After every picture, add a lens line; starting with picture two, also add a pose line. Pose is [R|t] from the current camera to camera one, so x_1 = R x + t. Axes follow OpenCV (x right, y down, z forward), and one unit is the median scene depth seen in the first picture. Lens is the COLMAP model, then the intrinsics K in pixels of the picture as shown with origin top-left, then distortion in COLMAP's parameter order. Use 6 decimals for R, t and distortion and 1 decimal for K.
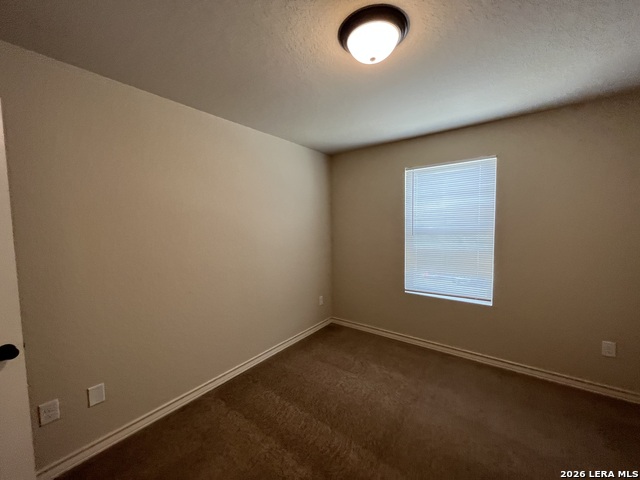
lens RADIAL K [[257.2, 0, 319.8], [0, 257.2, 240.6], [0, 0, 1]] dist [-0.002333, 0.000100]
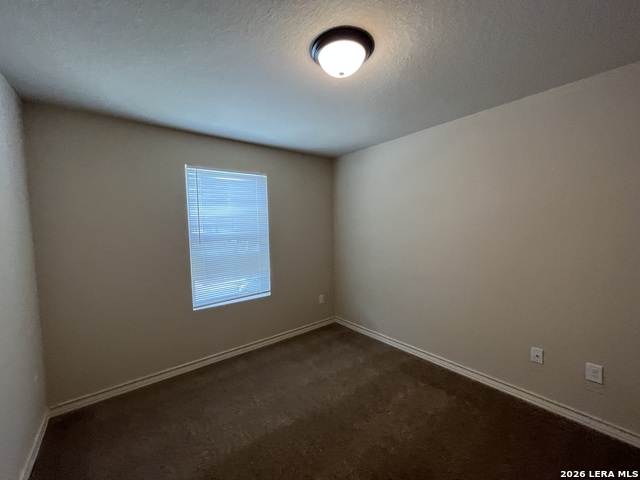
lens RADIAL K [[257.2, 0, 319.8], [0, 257.2, 240.6], [0, 0, 1]] dist [-0.002333, 0.000100]
pose [[0.244587, -0.052659, 0.968196, -0.424551], [0.074740, 0.996577, 0.035321, -0.031606], [-0.966742, 0.063724, 0.247686, 0.416788]]
